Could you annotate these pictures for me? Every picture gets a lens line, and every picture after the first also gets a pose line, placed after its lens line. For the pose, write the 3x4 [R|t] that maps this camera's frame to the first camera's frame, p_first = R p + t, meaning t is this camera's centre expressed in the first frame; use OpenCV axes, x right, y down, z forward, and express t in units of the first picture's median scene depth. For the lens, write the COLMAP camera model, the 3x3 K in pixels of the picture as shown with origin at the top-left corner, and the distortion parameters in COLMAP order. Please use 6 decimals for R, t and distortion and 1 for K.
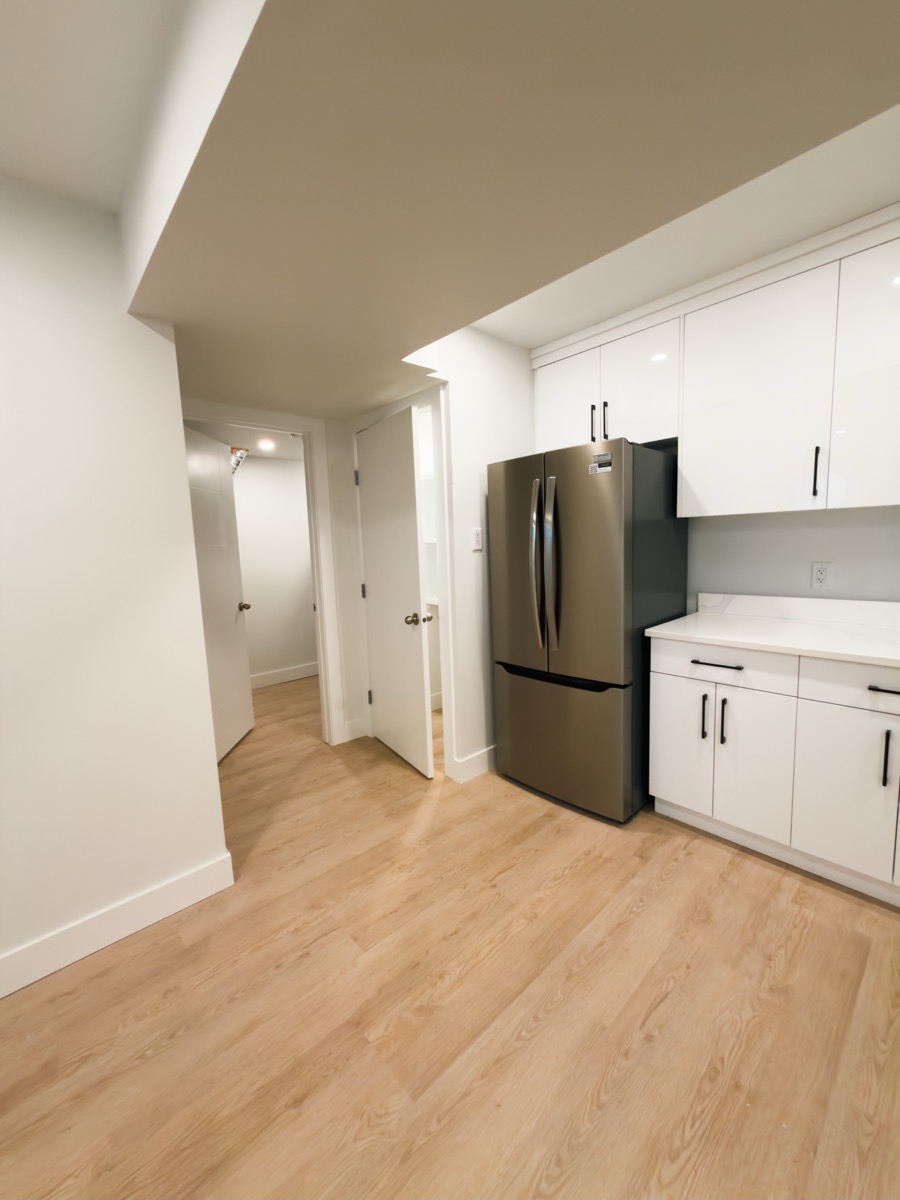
lens RADIAL K [[476.8, 0, 447.5], [0, 476.8, 601.5], [0, 0, 1]] dist [0.000310, 0.000193]
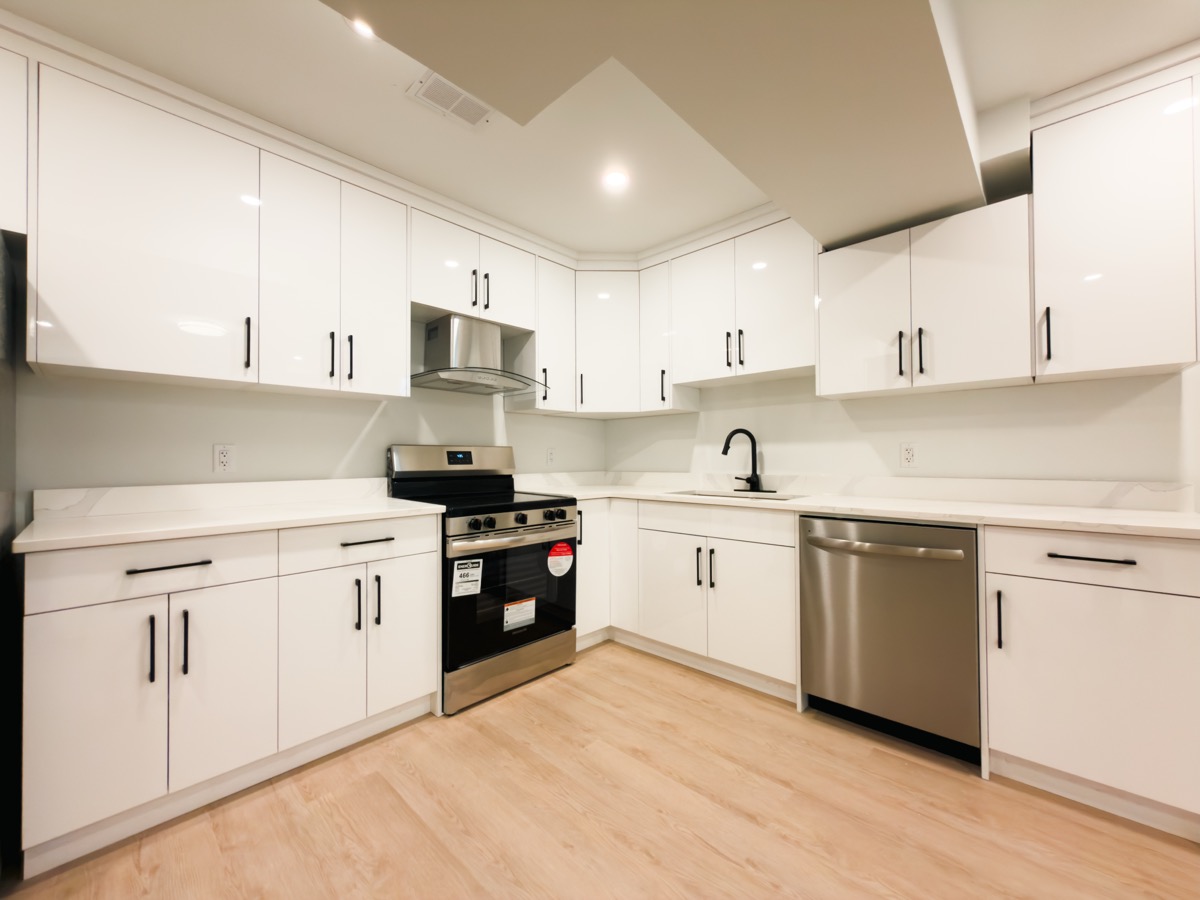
lens RADIAL K [[476.8, 0, 602.3], [0, 476.8, 452.5], [0, 0, 1]] dist [0.000310, 0.000193]
pose [[-0.078445, 0.049595, 0.995684, -0.228372], [0.132615, 0.990405, -0.038884, 0.078732], [-0.988059, 0.128992, -0.084269, 0.404560]]
